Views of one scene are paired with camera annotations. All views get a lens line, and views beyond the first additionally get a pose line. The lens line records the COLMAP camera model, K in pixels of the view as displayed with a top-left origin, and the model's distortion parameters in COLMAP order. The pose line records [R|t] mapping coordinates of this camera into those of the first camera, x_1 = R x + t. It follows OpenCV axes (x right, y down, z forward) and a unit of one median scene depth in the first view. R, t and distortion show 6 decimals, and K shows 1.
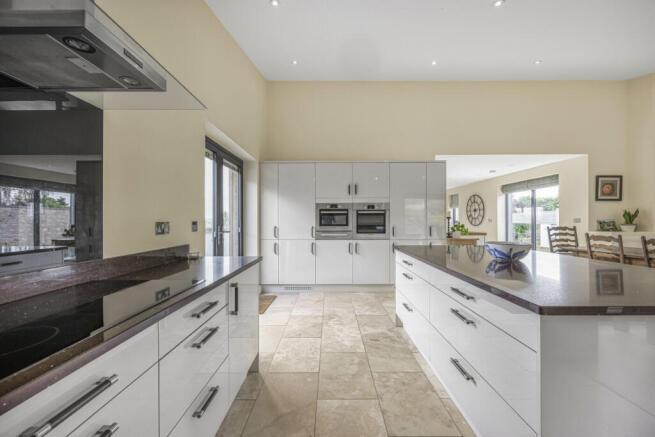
lens RADIAL K [[261.3, 0, 328.9], [0, 261.3, 219.4], [0, 0, 1]] dist [-0.002321, -0.000169]
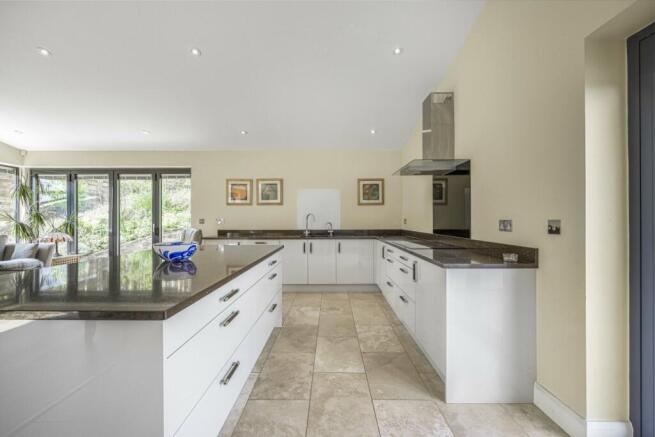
lens RADIAL K [[261.3, 0, 328.9], [0, 261.3, 219.4], [0, 0, 1]] dist [-0.002321, -0.000169]
pose [[-0.999993, 0.003626, 0.000098, 0.079834], [0.003625, 0.999967, -0.007322, 0.008514], [-0.000125, -0.007322, -0.999973, 1.485719]]
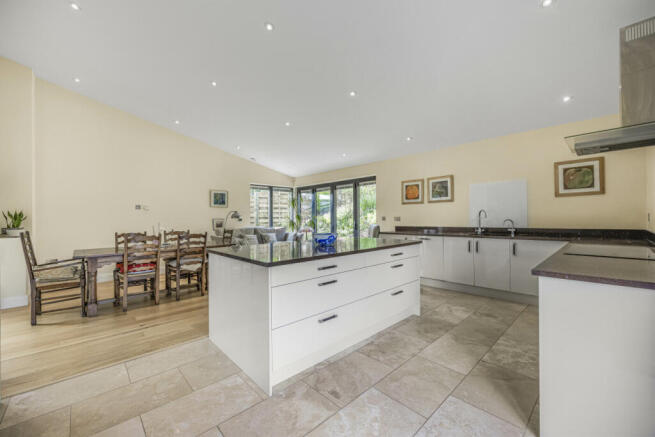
lens RADIAL K [[261.3, 0, 328.9], [0, 261.3, 219.4], [0, 0, 1]] dist [-0.002321, -0.000169]
pose [[-0.691625, 0.007571, 0.722217, -0.309758], [0.008395, 0.999962, -0.002444, 0.011053], [-0.722208, 0.004373, -0.691662, 1.506427]]
